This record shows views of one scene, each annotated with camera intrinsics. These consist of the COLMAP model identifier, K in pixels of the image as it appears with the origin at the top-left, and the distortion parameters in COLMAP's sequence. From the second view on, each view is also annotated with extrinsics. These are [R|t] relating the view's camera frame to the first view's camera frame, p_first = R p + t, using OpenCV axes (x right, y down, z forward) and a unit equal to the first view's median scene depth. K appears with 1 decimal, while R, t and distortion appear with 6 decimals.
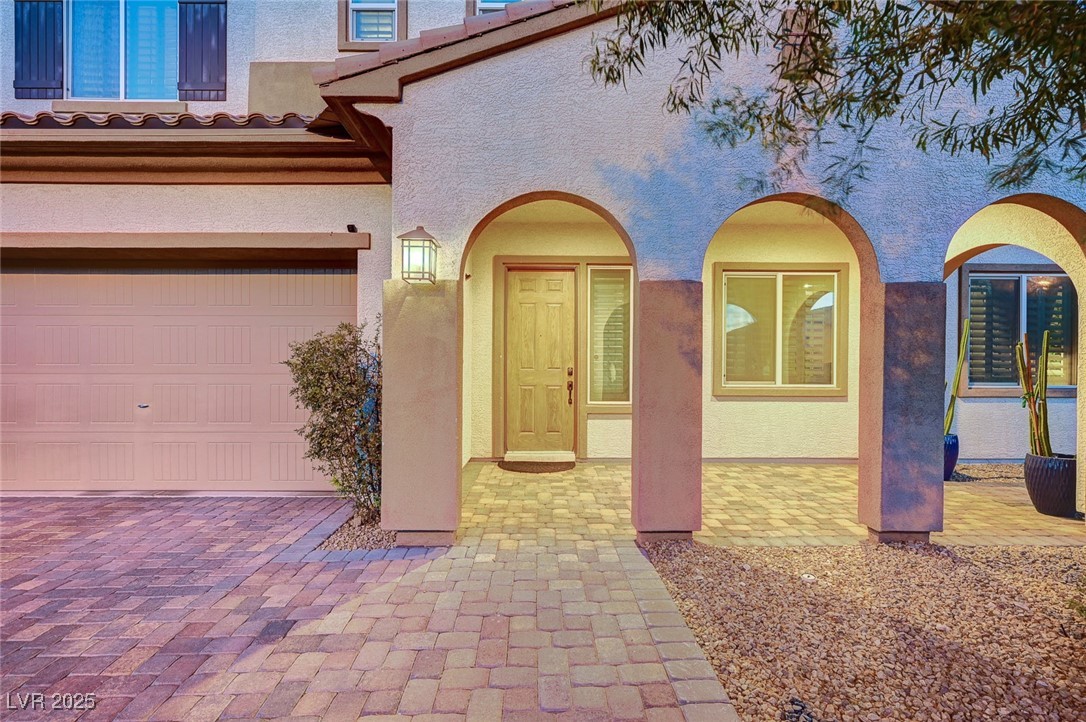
lens RADIAL K [[516.5, 0, 543.0], [0, 516.5, 361.0], [0, 0, 1]] dist [-0.003670, -0.000082]
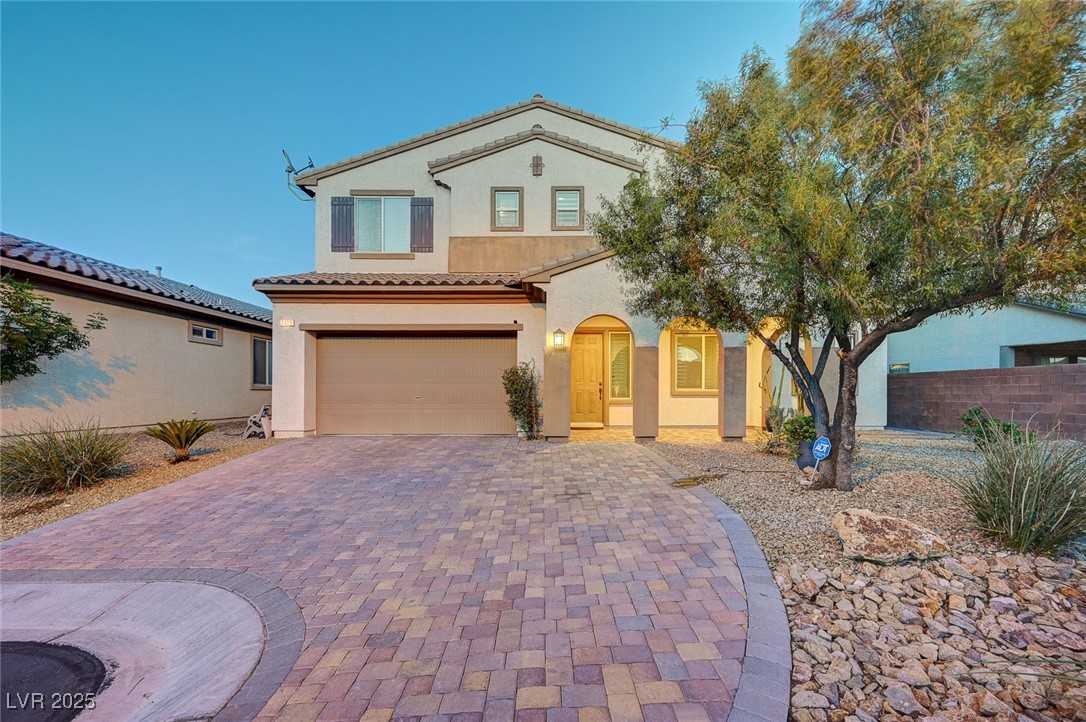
lens RADIAL K [[442.4, 0, 542.9], [0, 442.4, 375.8], [0, 0, 1]] dist [-0.000512, -0.000013]
pose [[0.999929, -0.002296, -0.011730, -0.217878], [0.002040, 0.999760, -0.021819, 0.039498], [0.011777, 0.021794, 0.999693, -1.054565]]
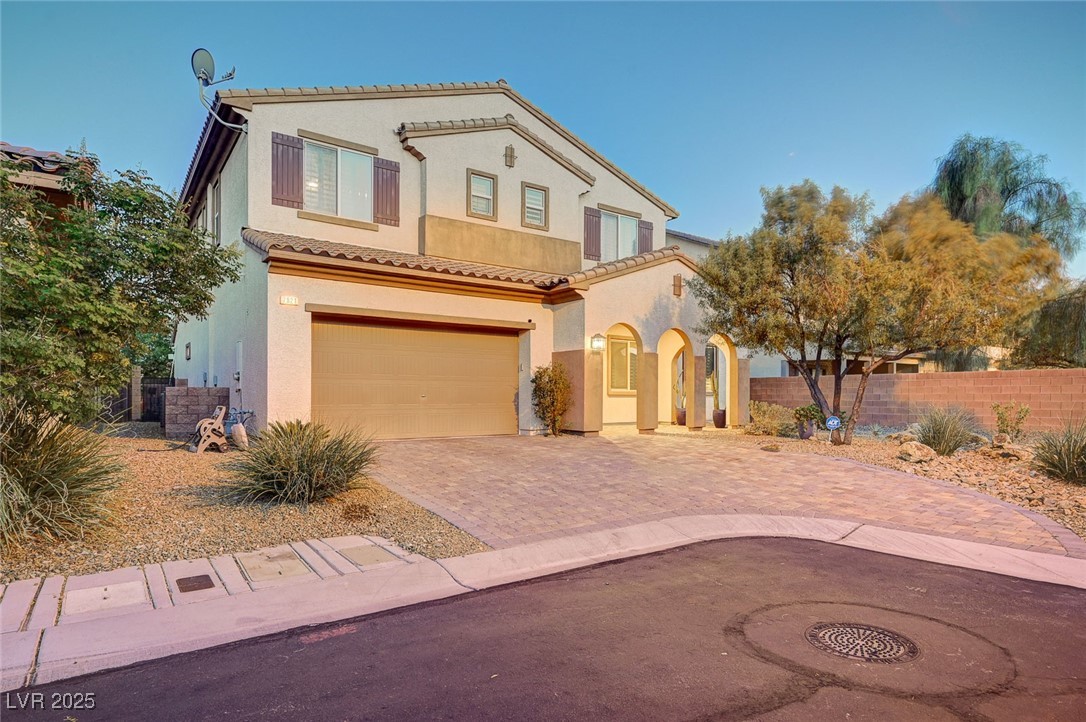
lens RADIAL K [[601.8, 0, 541.9], [0, 601.8, 364.5], [0, 0, 1]] dist [0.000662, -0.000051]
pose [[0.818306, 0.029486, 0.574026, -1.930612], [-0.008639, 0.999201, -0.039011, 0.056538], [-0.574717, 0.026964, 0.817908, -1.328450]]
